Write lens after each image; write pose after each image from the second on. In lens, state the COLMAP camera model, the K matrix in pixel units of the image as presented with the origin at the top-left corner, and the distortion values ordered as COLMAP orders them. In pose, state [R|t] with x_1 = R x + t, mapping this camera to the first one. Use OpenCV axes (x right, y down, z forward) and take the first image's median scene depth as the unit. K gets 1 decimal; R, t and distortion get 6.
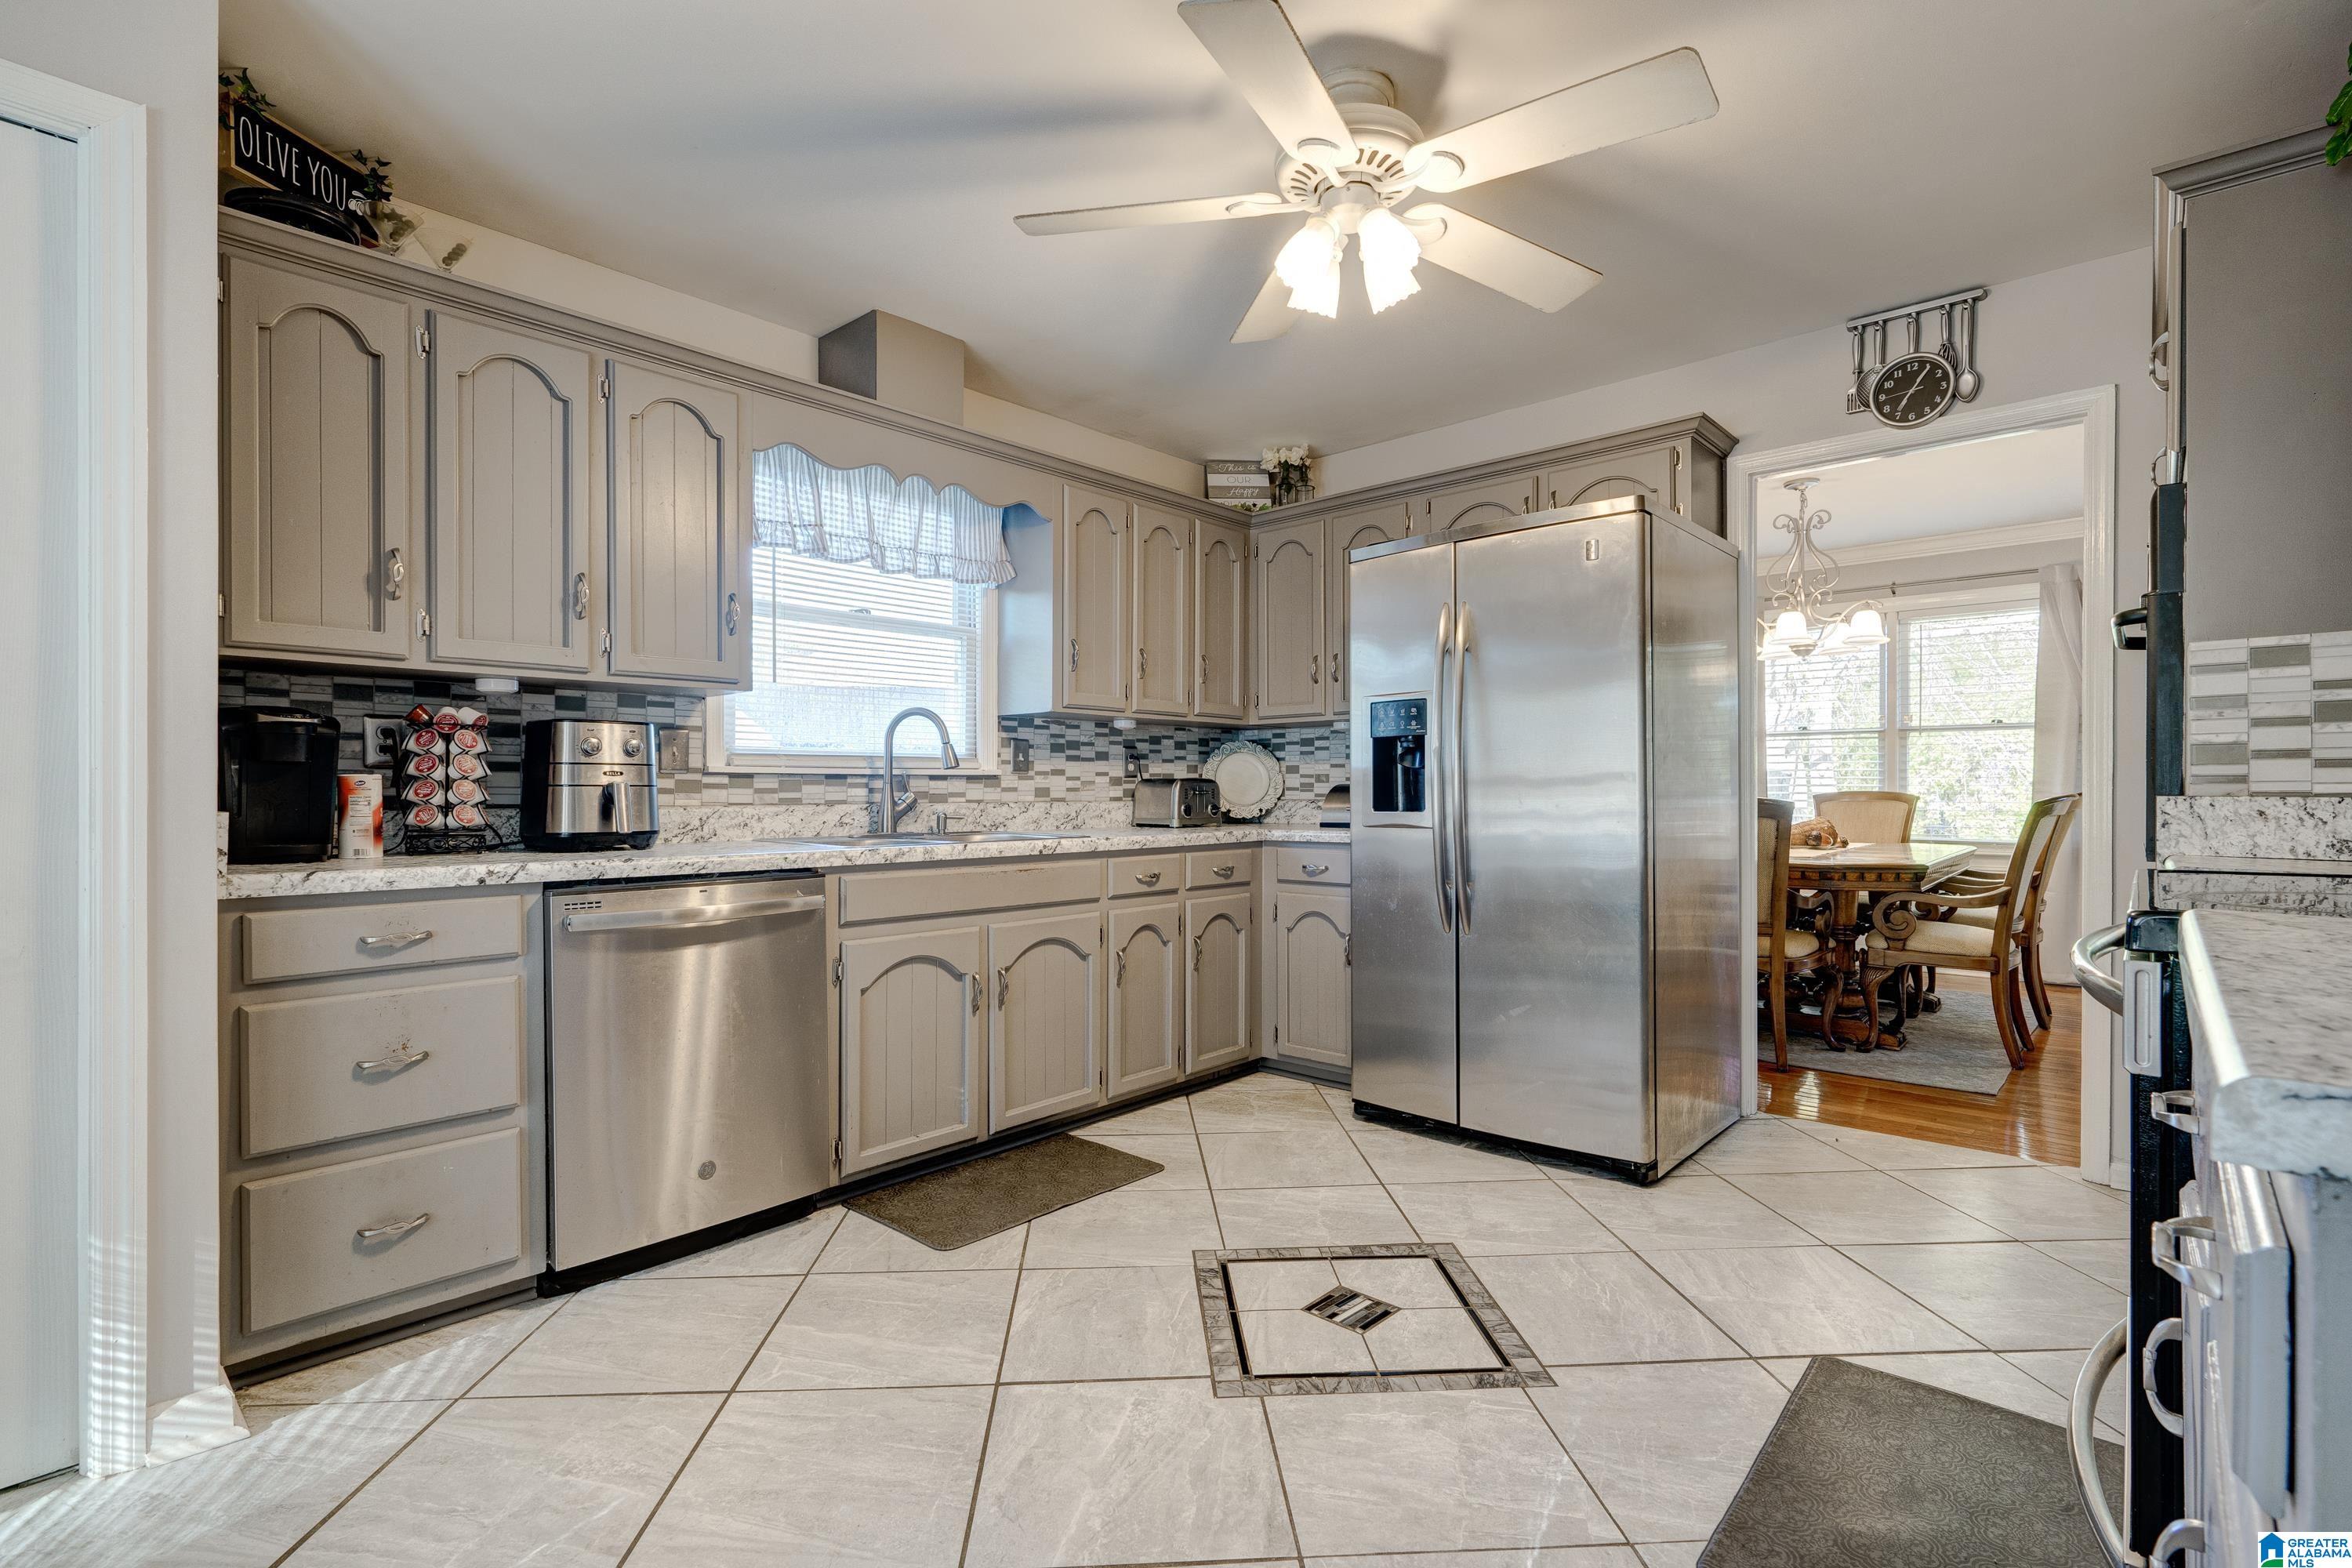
lens RADIAL K [[1061.9, 0, 1184.8], [0, 1061.9, 779.7], [0, 0, 1]] dist [-0.000993, 0.000036]
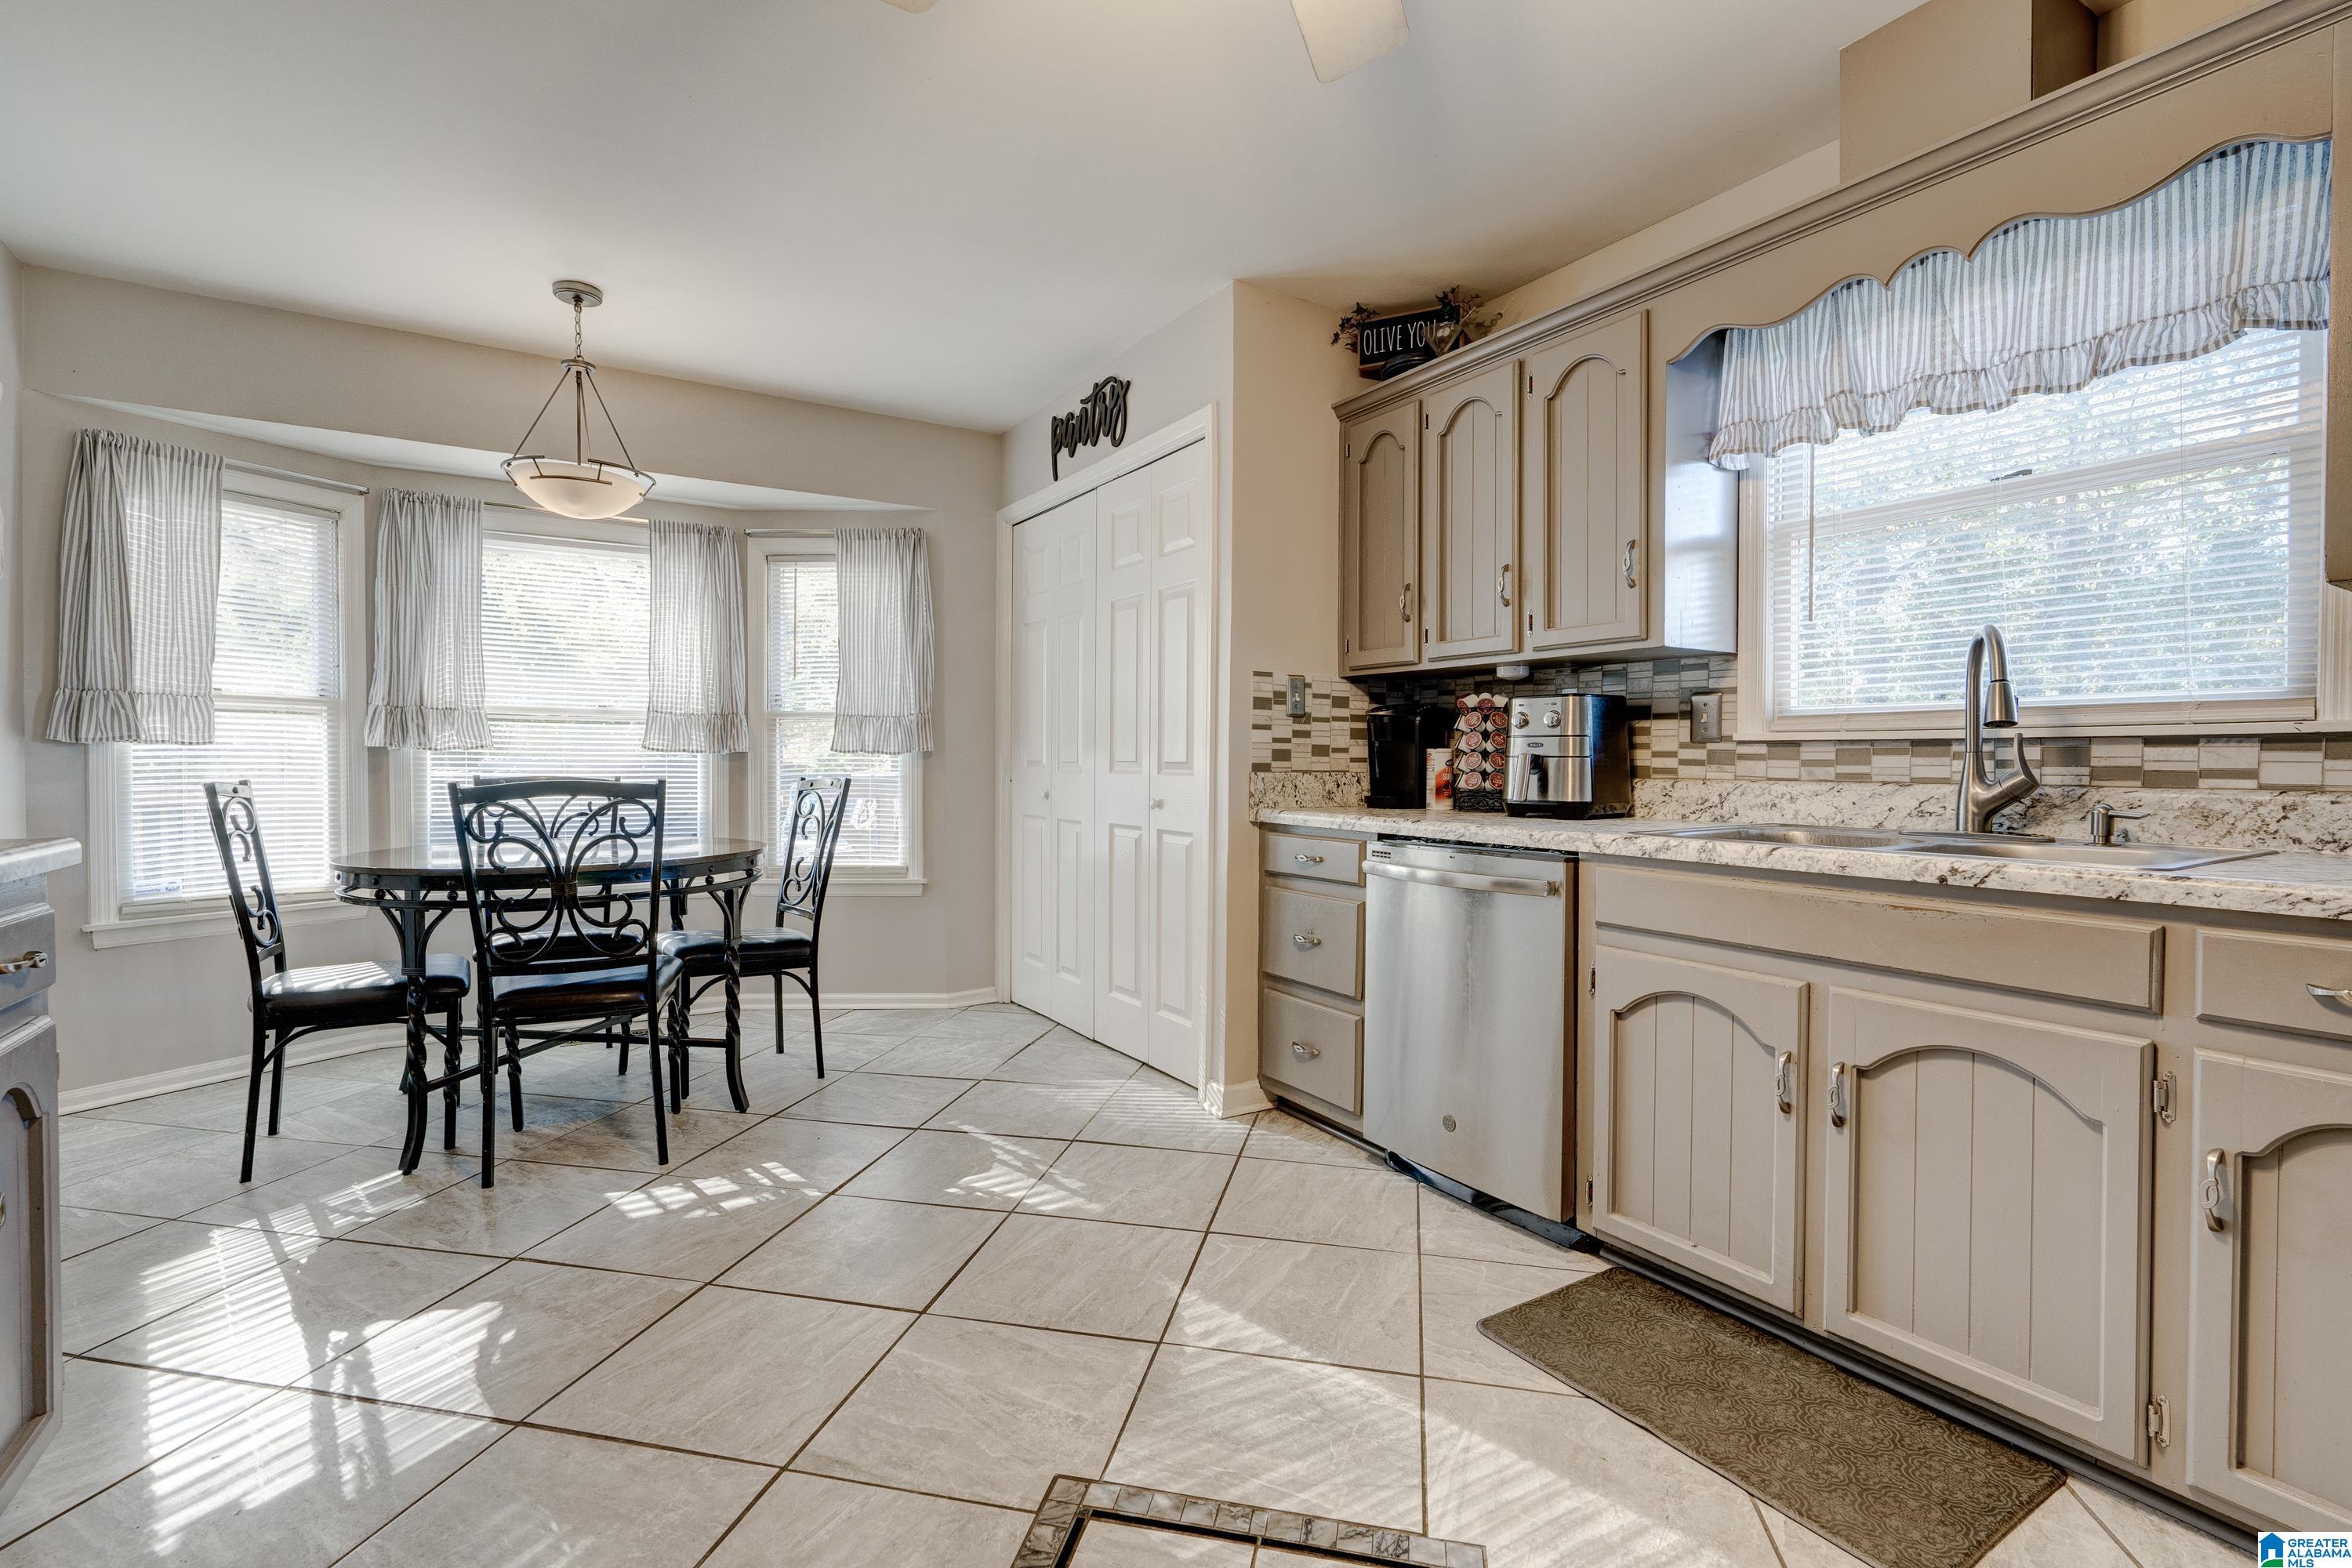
lens RADIAL K [[1061.9, 0, 1184.8], [0, 1061.9, 779.7], [0, 0, 1]] dist [-0.000993, 0.000036]
pose [[-0.264985, 0.017429, -0.964095, 0.497800], [0.005289, 0.999848, 0.016622, 0.007777], [0.964238, -0.000695, -0.265036, 0.813655]]
